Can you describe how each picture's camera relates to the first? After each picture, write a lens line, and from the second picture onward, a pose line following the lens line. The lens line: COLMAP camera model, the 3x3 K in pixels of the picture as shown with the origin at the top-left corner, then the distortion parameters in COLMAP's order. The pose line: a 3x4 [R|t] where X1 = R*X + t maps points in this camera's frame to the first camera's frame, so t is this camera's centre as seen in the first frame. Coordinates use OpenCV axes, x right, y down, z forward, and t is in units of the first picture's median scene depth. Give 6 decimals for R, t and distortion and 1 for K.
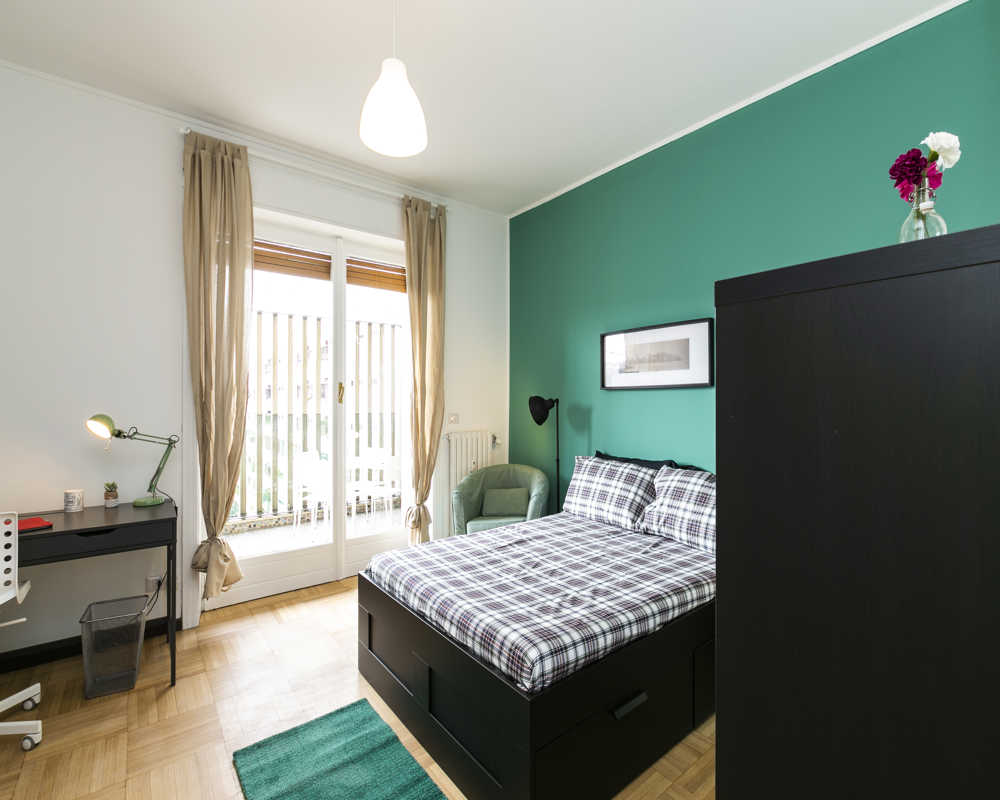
lens RADIAL K [[468.6, 0, 496.0], [0, 468.6, 399.1], [0, 0, 1]] dist [-0.005032, -0.000665]
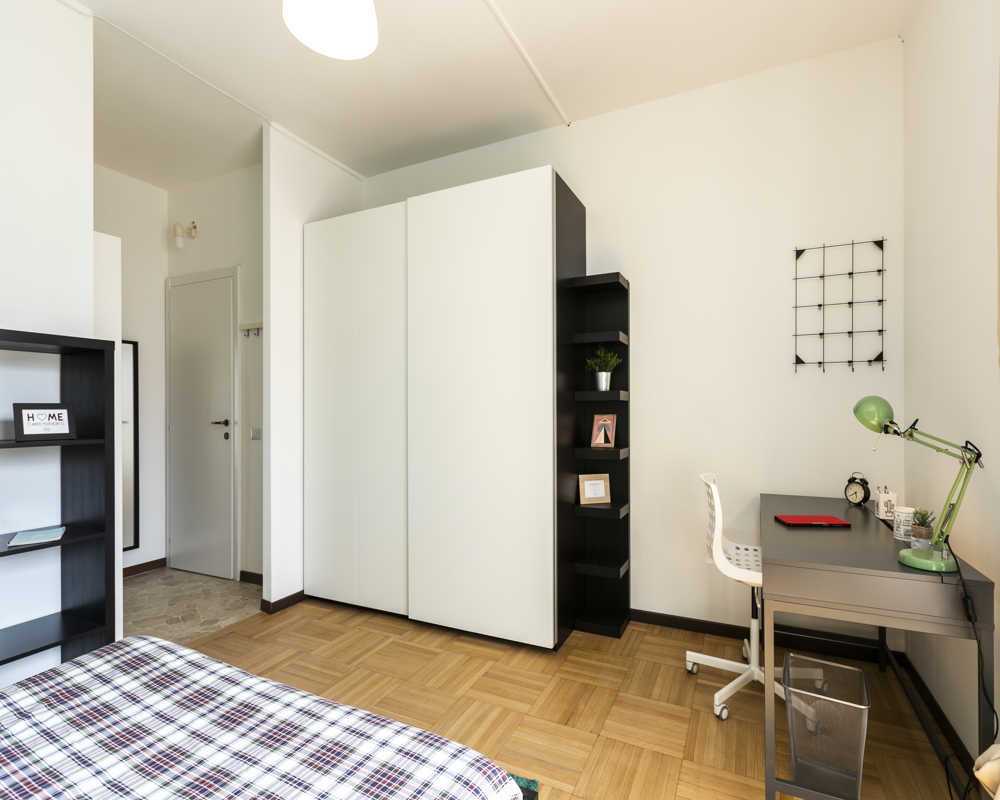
lens RADIAL K [[490.7, 0, 529.2], [0, 490.7, 408.9], [0, 0, 1]] dist [0.000291, -0.000522]
pose [[-0.889068, 0.002340, -0.457769, -0.077407], [0.003275, 0.999994, -0.001248, 0.042433], [0.457763, -0.002609, -0.889071, 1.161487]]
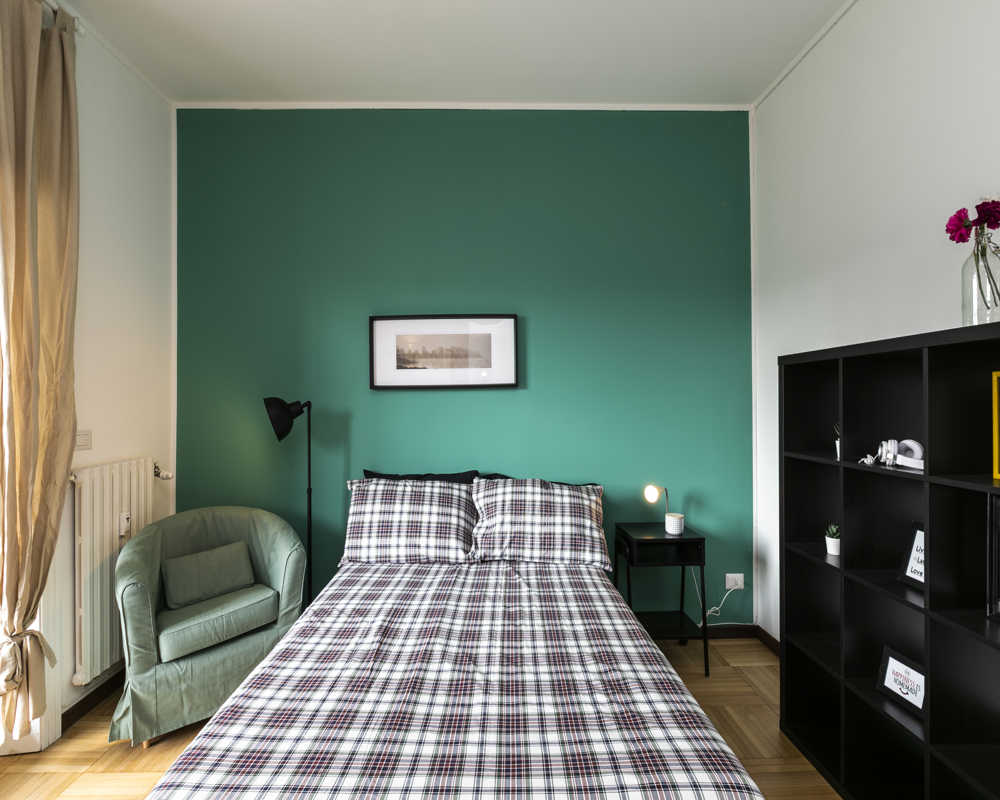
lens RADIAL K [[468.6, 0, 496.0], [0, 468.6, 399.1], [0, 0, 1]] dist [-0.005032, -0.000665]
pose [[0.595740, 0.000249, 0.803177, -0.333578], [0.003701, 0.999988, -0.003056, -0.000980], [-0.803169, 0.004793, 0.595733, 0.475432]]
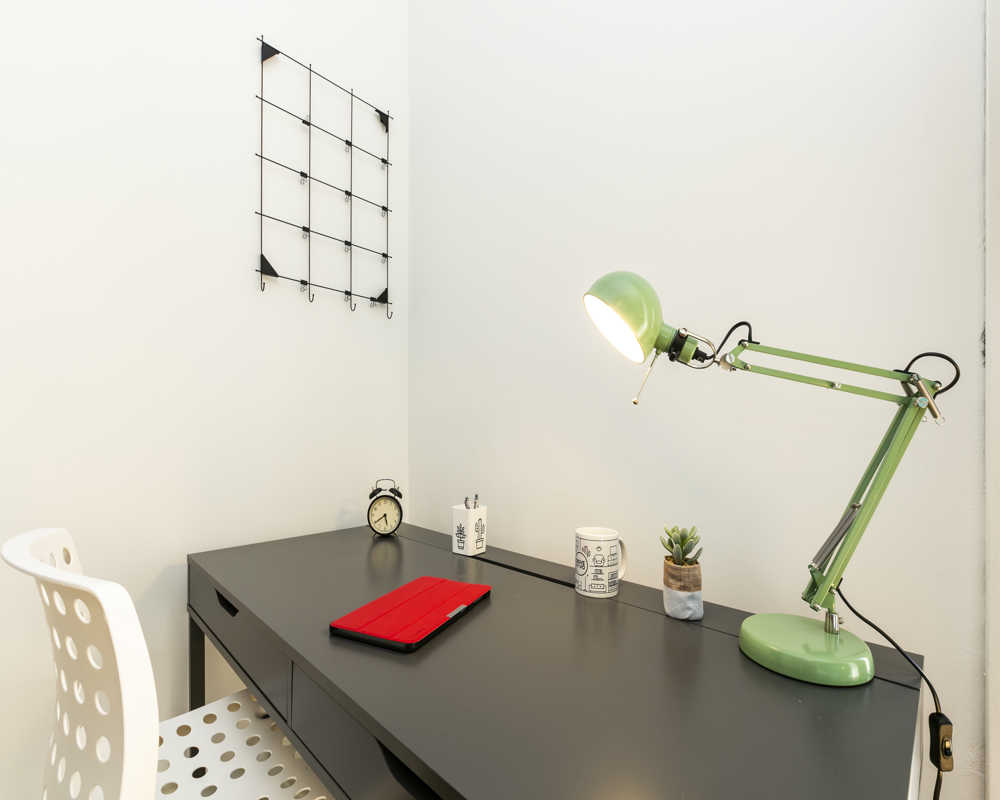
lens RADIAL K [[466.5, 0, 506.2], [0, 466.5, 433.9], [0, 0, 1]] dist [-0.001485, -0.000375]
pose [[0.118222, 0.004234, -0.992978, -0.484074], [-0.000726, 0.999991, 0.004178, 0.104359], [0.992987, 0.000227, 0.118224, 0.751602]]
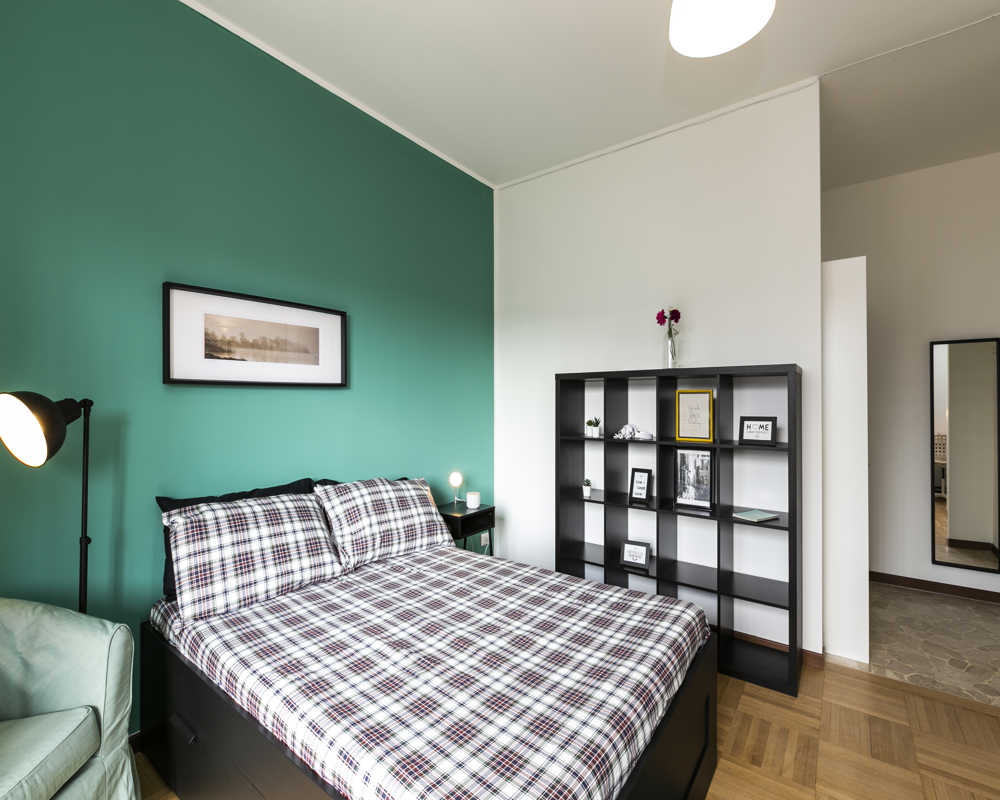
lens RADIAL K [[462.7, 0, 506.0], [0, 462.7, 397.9], [0, 0, 1]] dist [-0.001146, -0.000048]
pose [[-0.272778, 0.008465, 0.962040, -0.505872], [-0.004359, 0.999940, -0.010034, 0.000683], [-0.962067, -0.006931, -0.272725, 0.957193]]
